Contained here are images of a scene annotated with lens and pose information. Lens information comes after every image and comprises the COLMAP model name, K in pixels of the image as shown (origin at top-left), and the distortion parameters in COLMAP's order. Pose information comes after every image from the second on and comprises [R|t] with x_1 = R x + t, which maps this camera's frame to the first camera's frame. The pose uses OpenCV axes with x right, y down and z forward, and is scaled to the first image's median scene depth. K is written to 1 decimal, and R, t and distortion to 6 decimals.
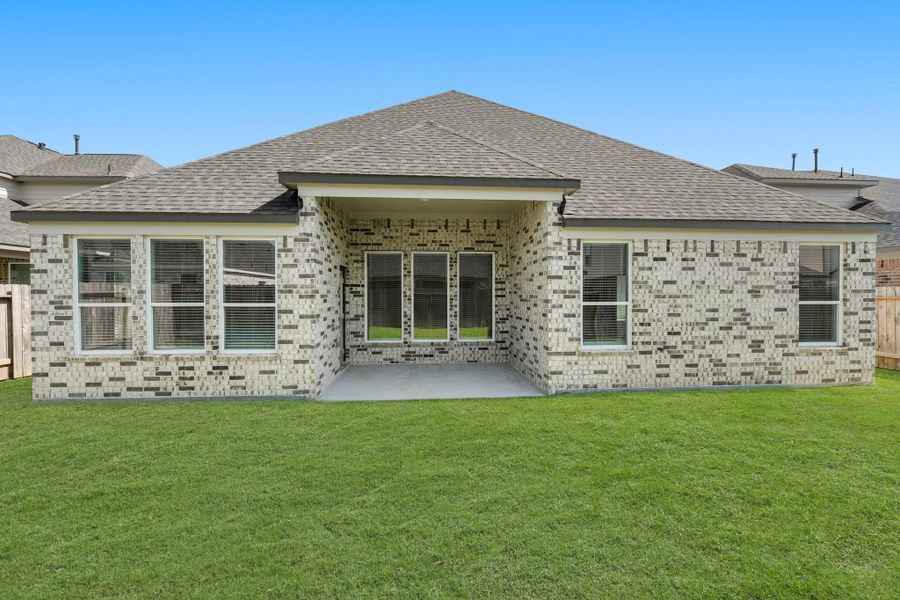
lens RADIAL K [[377.6, 0, 447.7], [0, 377.6, 302.9], [0, 0, 1]] dist [-0.011519, -0.000141]
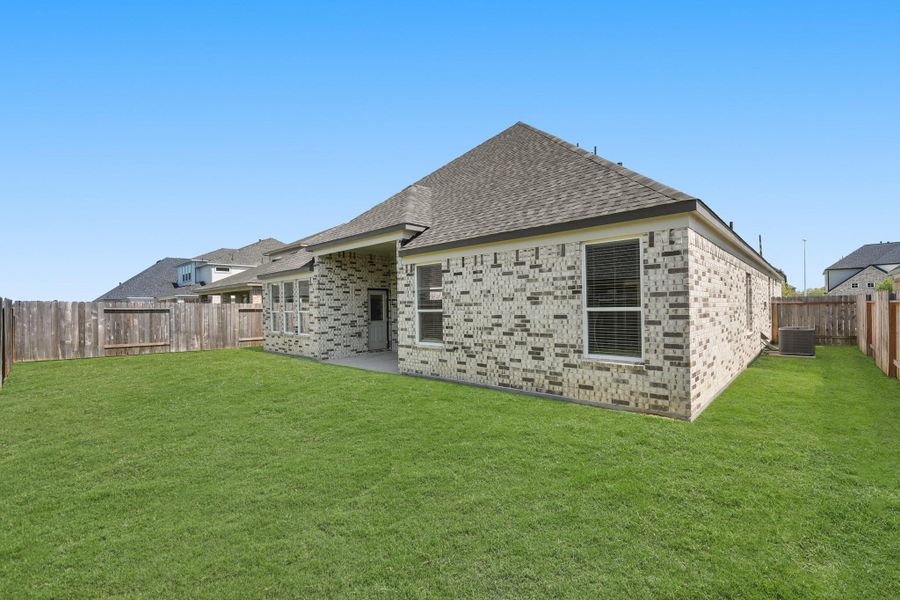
lens RADIAL K [[377.6, 0, 447.7], [0, 377.6, 302.9], [0, 0, 1]] dist [-0.011519, -0.000141]
pose [[0.686841, -0.016488, -0.726621, 1.419363], [0.006291, 0.999840, -0.016741, -0.002931], [0.726781, 0.006927, 0.686835, 0.143538]]
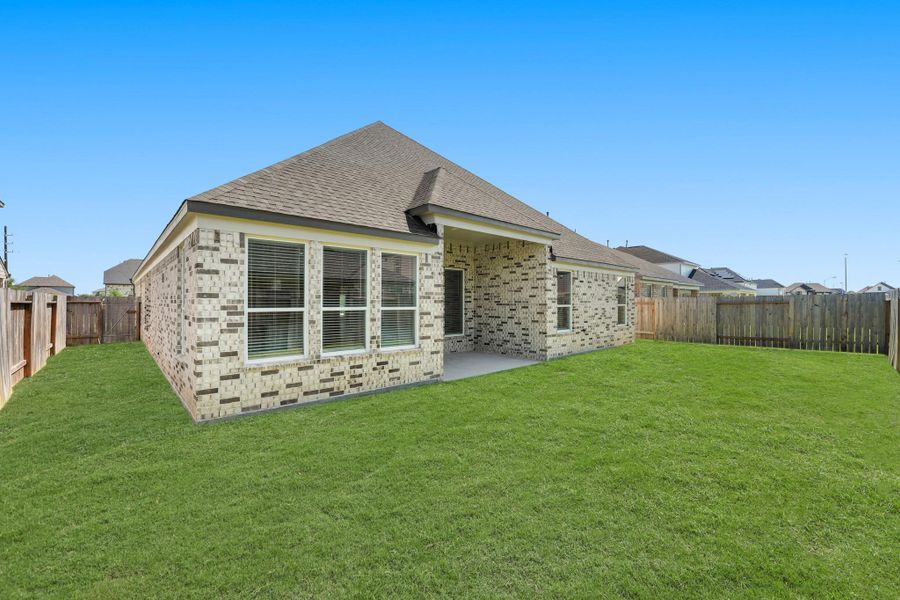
lens RADIAL K [[377.6, 0, 447.7], [0, 377.6, 302.9], [0, 0, 1]] dist [-0.011519, -0.000141]
pose [[0.782738, -0.000645, 0.622351, -1.084829], [0.010823, 0.999862, -0.012576, 0.004107], [-0.622257, 0.016579, 0.782637, -0.028596]]
